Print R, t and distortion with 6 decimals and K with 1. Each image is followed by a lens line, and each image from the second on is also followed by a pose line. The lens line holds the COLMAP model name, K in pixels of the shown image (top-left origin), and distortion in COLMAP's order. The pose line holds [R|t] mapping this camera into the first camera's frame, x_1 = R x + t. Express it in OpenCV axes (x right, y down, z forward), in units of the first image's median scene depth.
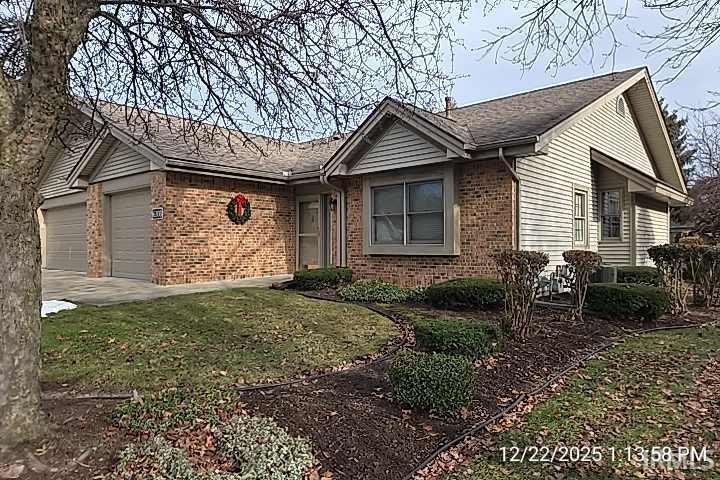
lens RADIAL K [[488.9, 0, 359.1], [0, 488.9, 244.1], [0, 0, 1]] dist [0.055322, -0.020016]
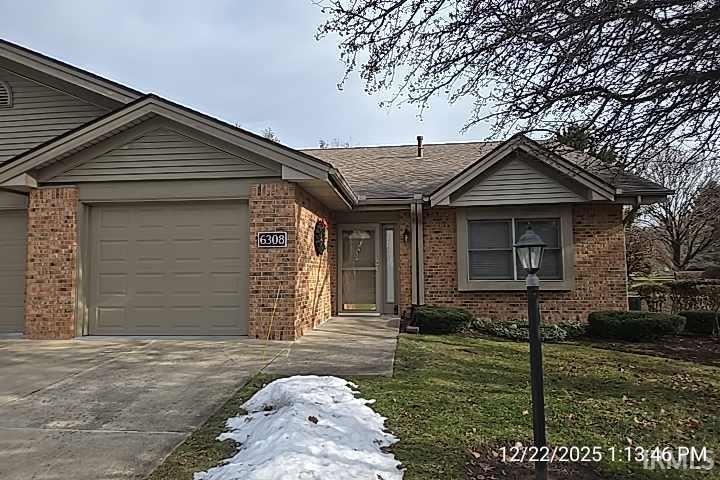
lens RADIAL K [[488.9, 0, 360.1], [0, 488.9, 234.5], [0, 0, 1]] dist [0.055322, -0.020016]
pose [[0.816232, 0.047164, 0.575795, -0.682620], [0.003119, 0.996288, -0.086029, -0.006193], [-0.577715, 0.072016, 0.813055, 0.330854]]
